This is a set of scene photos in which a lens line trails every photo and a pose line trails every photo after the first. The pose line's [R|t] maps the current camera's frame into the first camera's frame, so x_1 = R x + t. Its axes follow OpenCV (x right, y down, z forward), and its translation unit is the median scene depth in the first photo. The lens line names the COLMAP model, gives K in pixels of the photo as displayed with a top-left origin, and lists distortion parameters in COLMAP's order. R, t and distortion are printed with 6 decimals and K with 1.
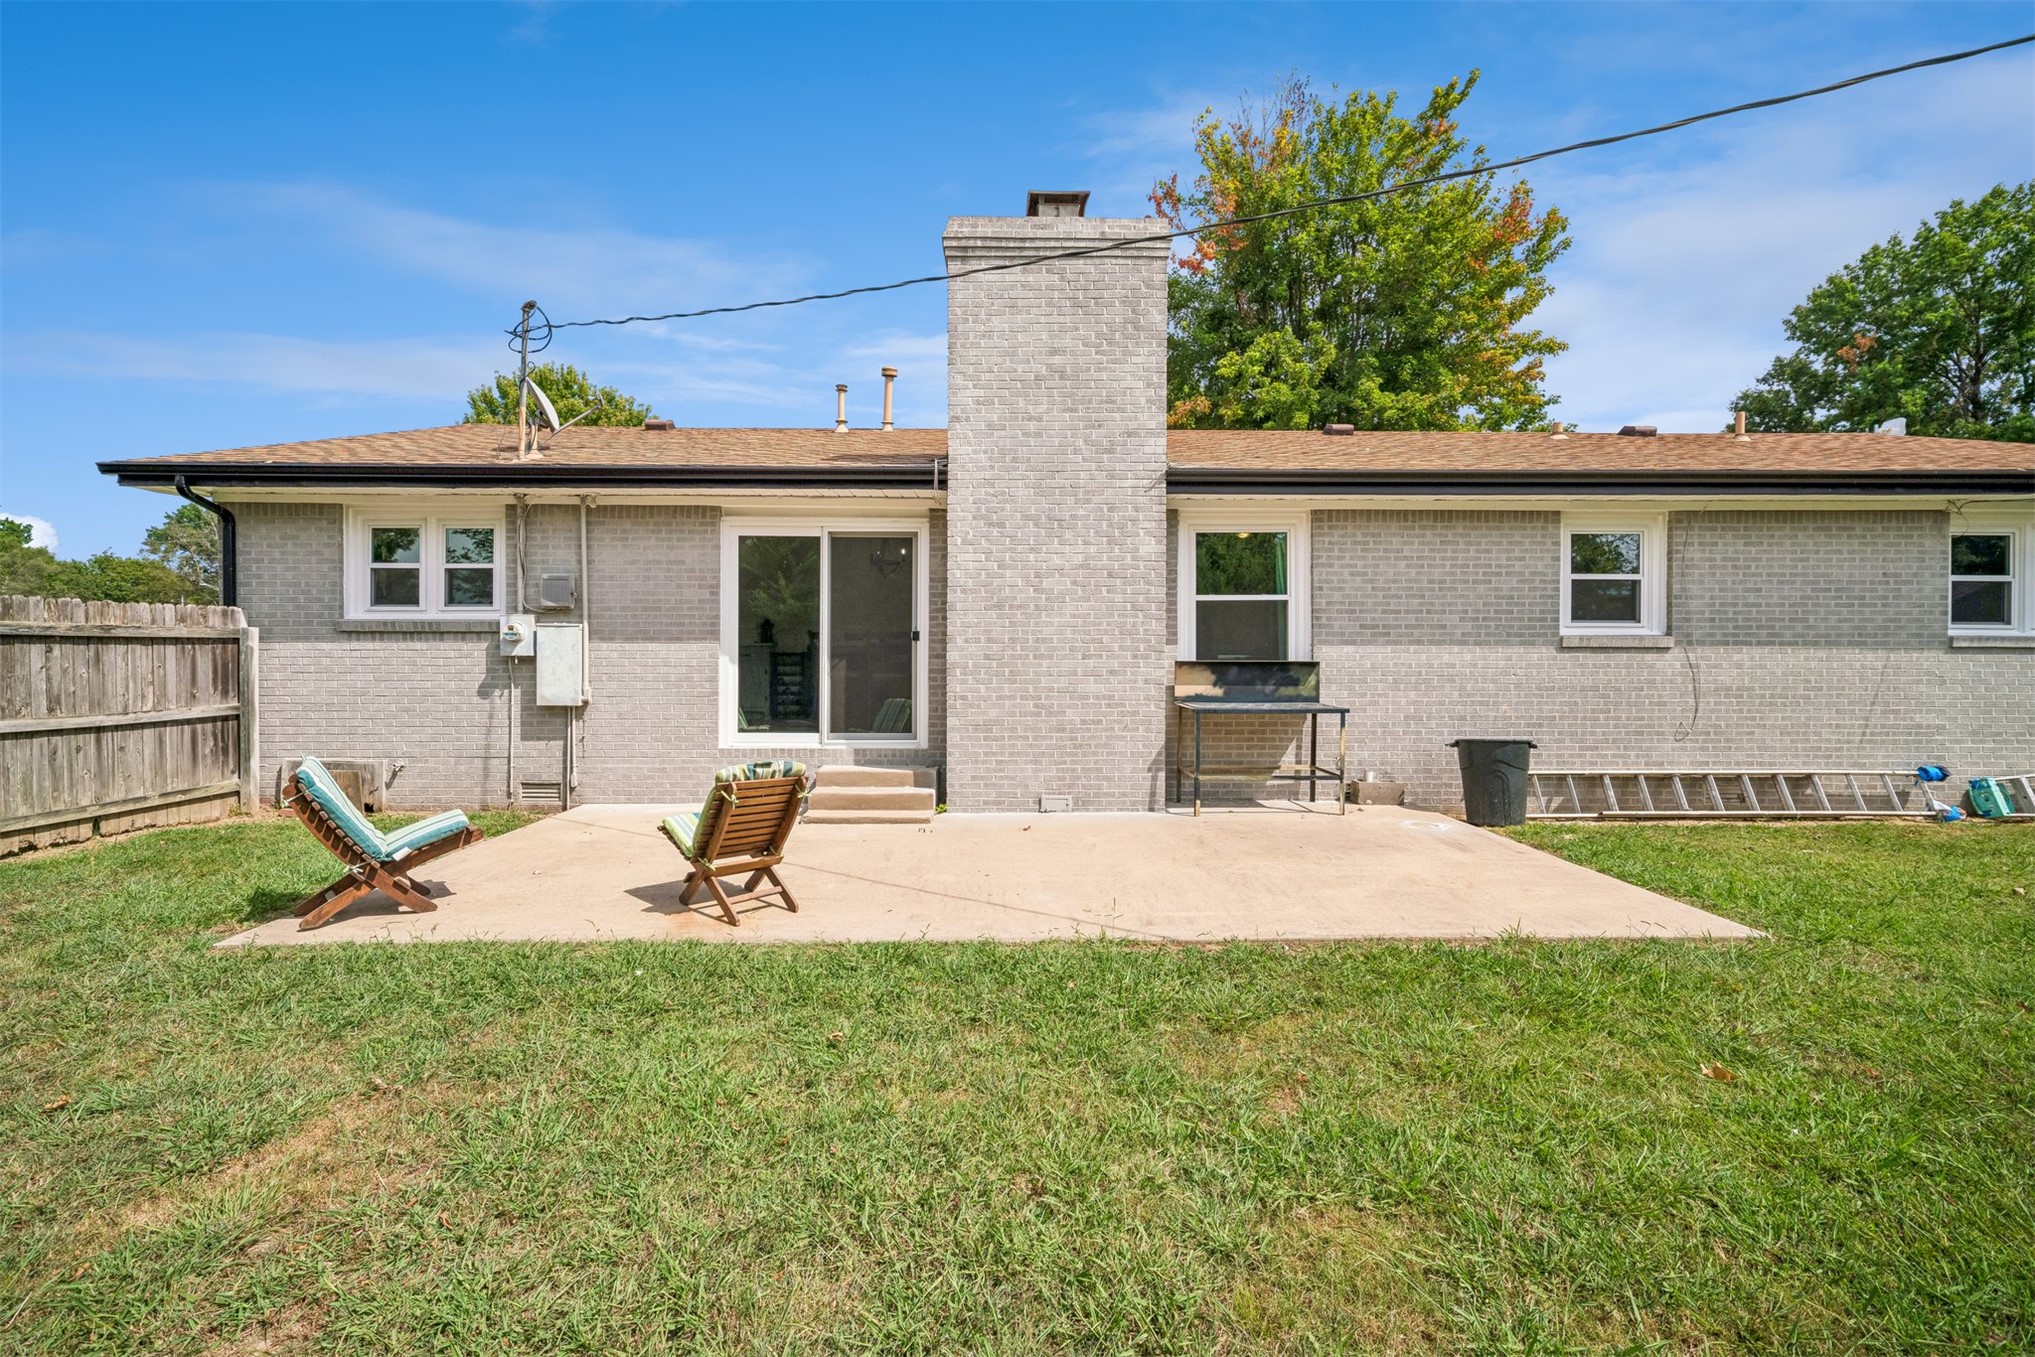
lens RADIAL K [[884.0, 0, 1009.0], [0, 884.0, 669.6], [0, 0, 1]] dist [0.001054, 0.001101]
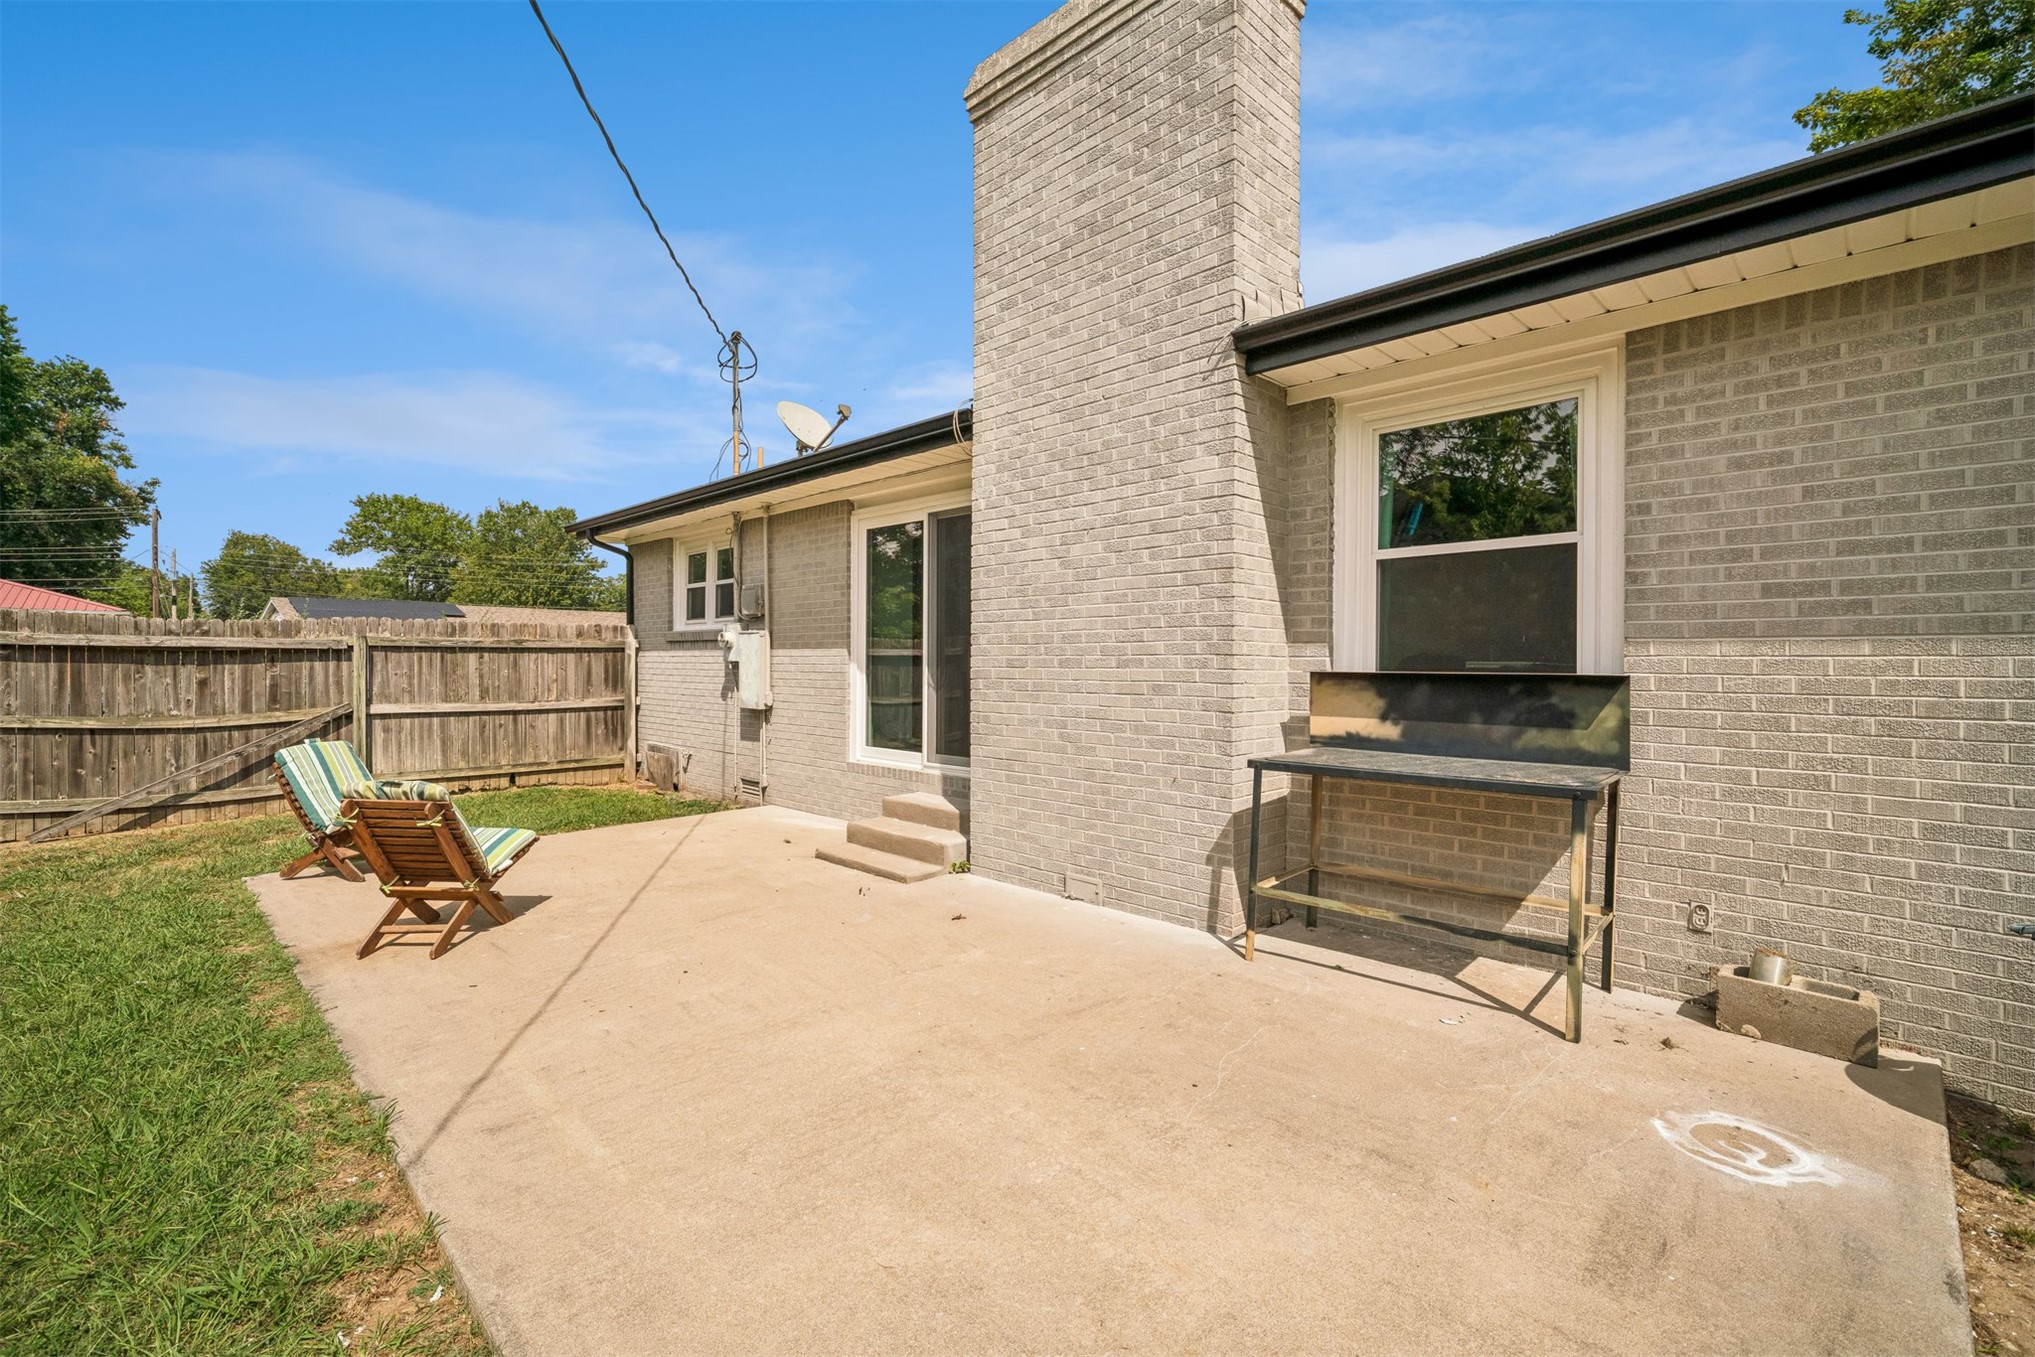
lens RADIAL K [[884.0, 0, 1016.8], [0, 884.0, 670.4], [0, 0, 1]] dist [0.001054, 0.001101]
pose [[0.695288, 0.008333, -0.718683, 0.486095], [-0.012844, 0.999917, -0.000831, -0.008223], [0.718617, 0.009808, 0.695337, 0.509335]]
